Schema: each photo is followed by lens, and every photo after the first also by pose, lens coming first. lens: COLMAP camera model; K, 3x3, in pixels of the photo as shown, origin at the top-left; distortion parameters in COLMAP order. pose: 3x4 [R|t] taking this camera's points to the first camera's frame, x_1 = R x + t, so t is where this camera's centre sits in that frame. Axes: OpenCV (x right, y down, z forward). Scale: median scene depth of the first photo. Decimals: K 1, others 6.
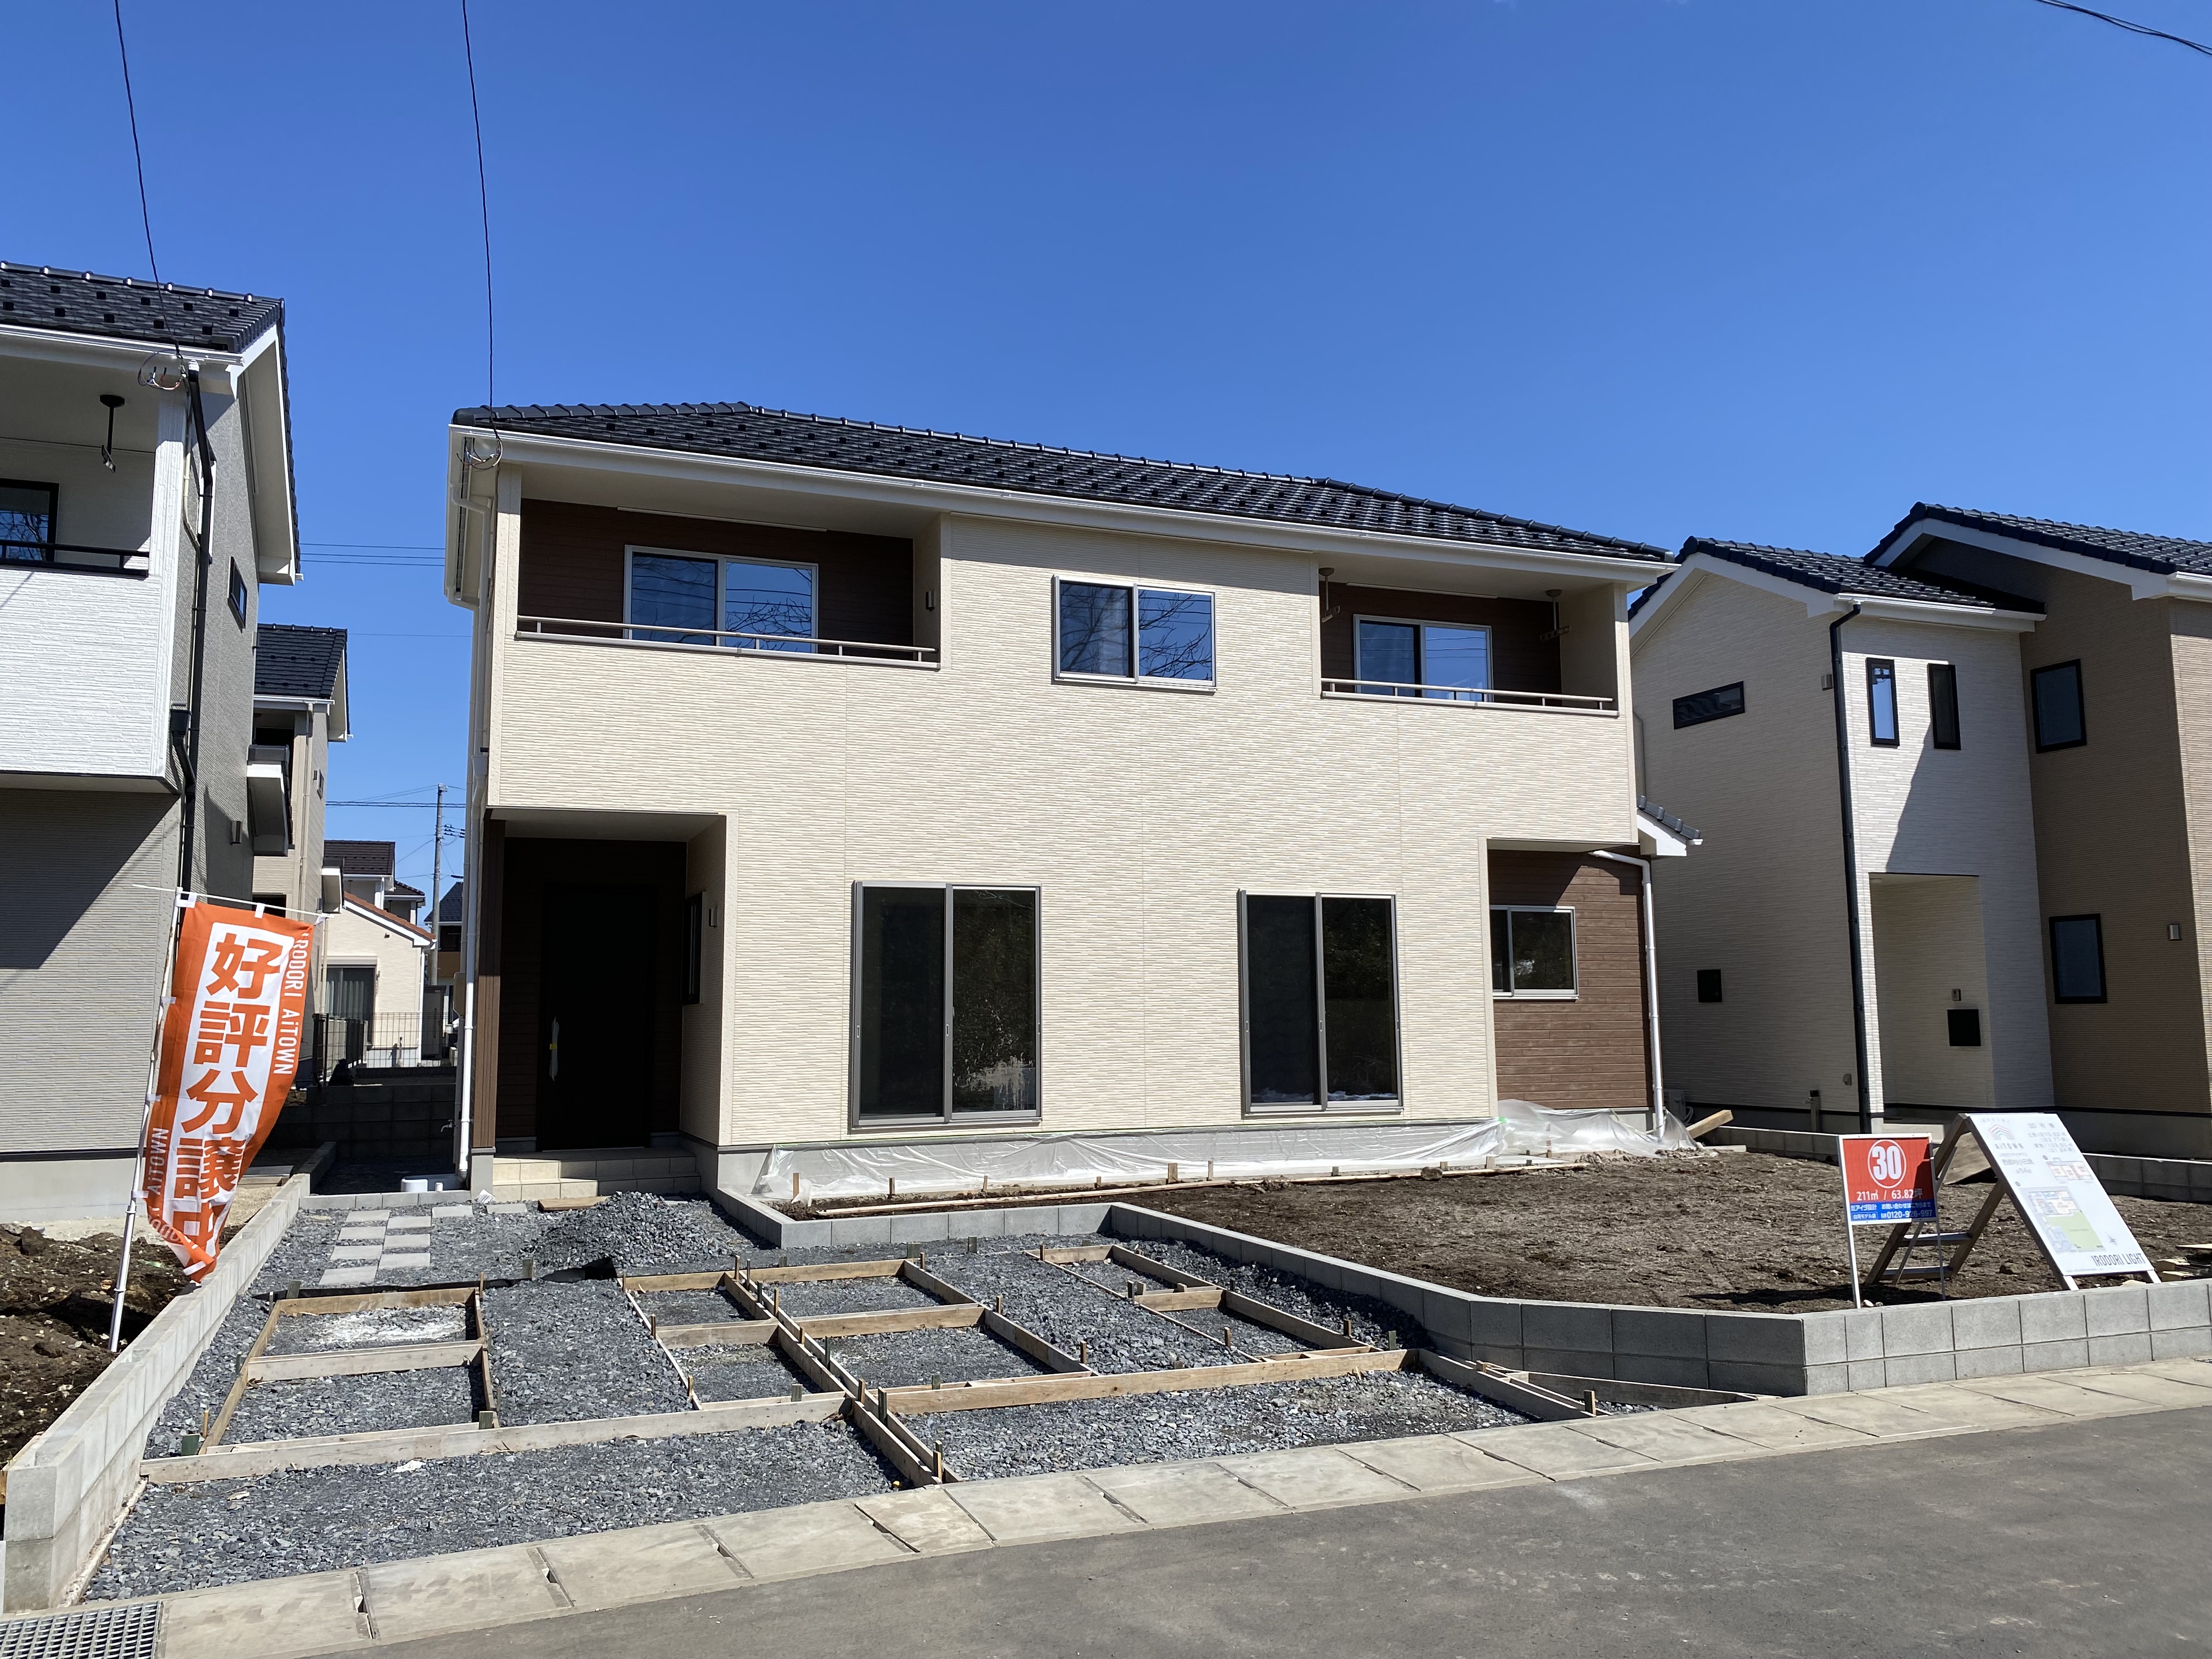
lens RADIAL K [[1715.4, 0, 1152.3], [0, 1715.4, 829.9], [0, 0, 1]] dist [-0.008504, -0.002843]
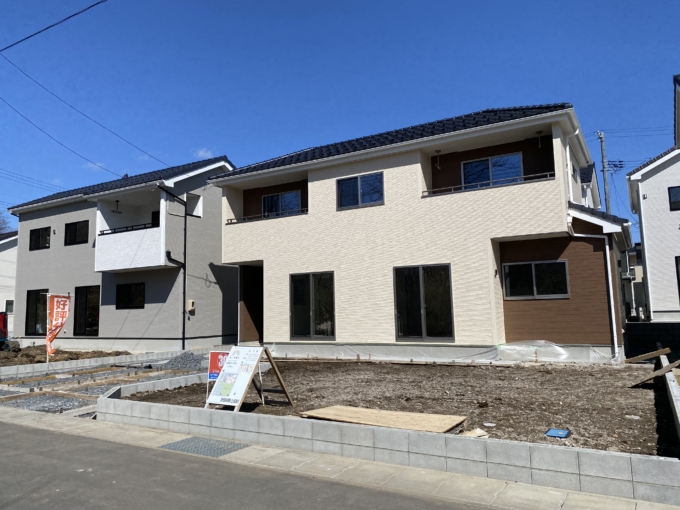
lens RADIAL K [[516.5, 0, 336.9], [0, 516.5, 256.1], [0, 0, 1]] dist [-0.007388, -0.004252]
pose [[0.595935, -0.092117, -0.797731, 0.762388], [0.102314, 0.994013, -0.038350, 0.042785], [0.796488, -0.058765, 0.601792, 0.384981]]
